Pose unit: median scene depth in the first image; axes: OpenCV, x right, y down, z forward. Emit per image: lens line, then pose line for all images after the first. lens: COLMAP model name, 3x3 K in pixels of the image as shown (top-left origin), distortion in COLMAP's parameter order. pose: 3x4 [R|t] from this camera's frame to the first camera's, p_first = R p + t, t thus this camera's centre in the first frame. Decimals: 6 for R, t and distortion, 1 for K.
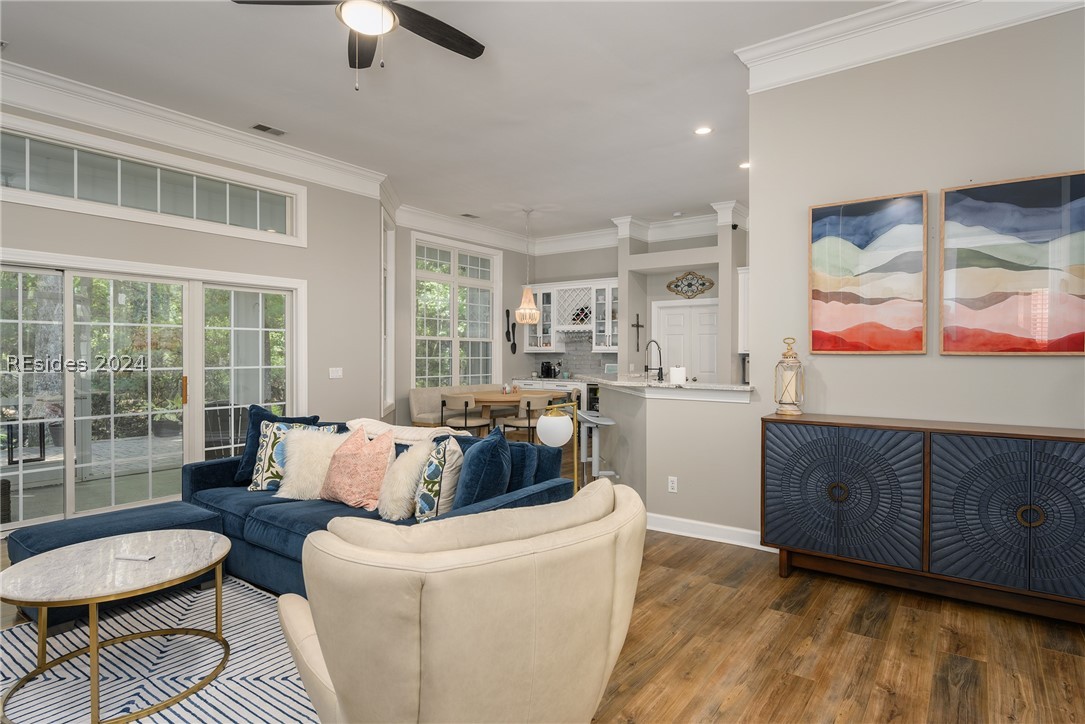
lens RADIAL K [[585.8, 0, 541.7], [0, 585.8, 359.2], [0, 0, 1]] dist [-0.001216, 0.000134]
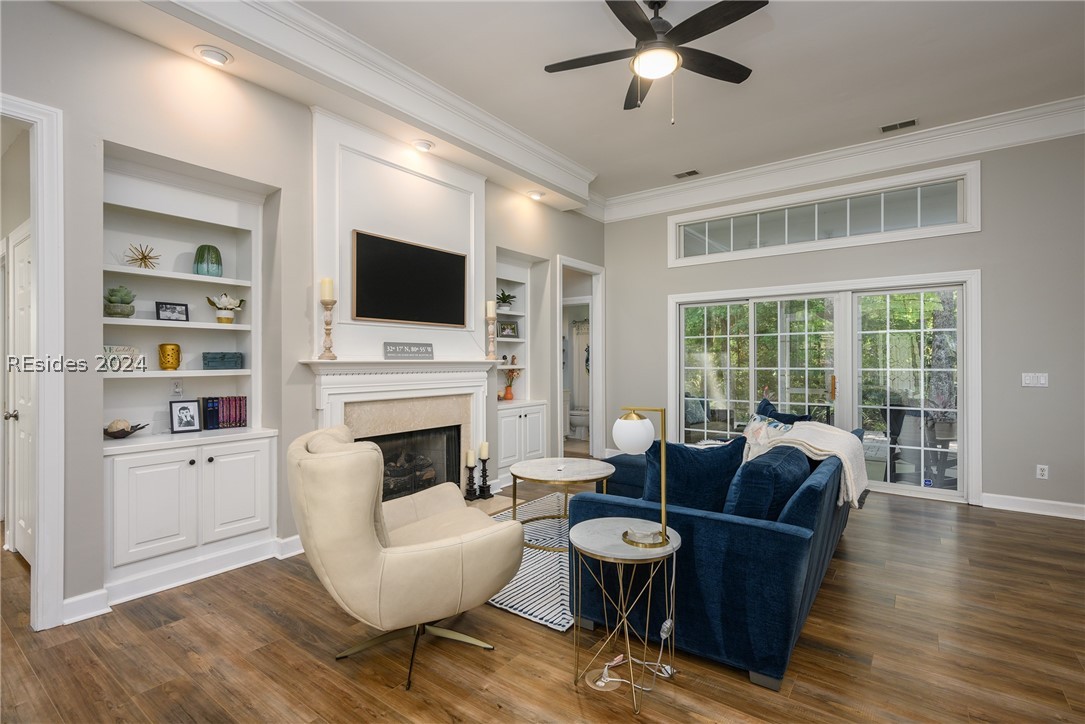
lens RADIAL K [[513.3, 0, 541.6], [0, 513.3, 361.7], [0, 0, 1]] dist [-0.018328, -0.000274]
pose [[-0.007431, 0.000074, -0.999972, 0.372026], [-0.008976, 0.999960, 0.000141, 0.006130], [0.999932, 0.008977, -0.007430, 0.404739]]
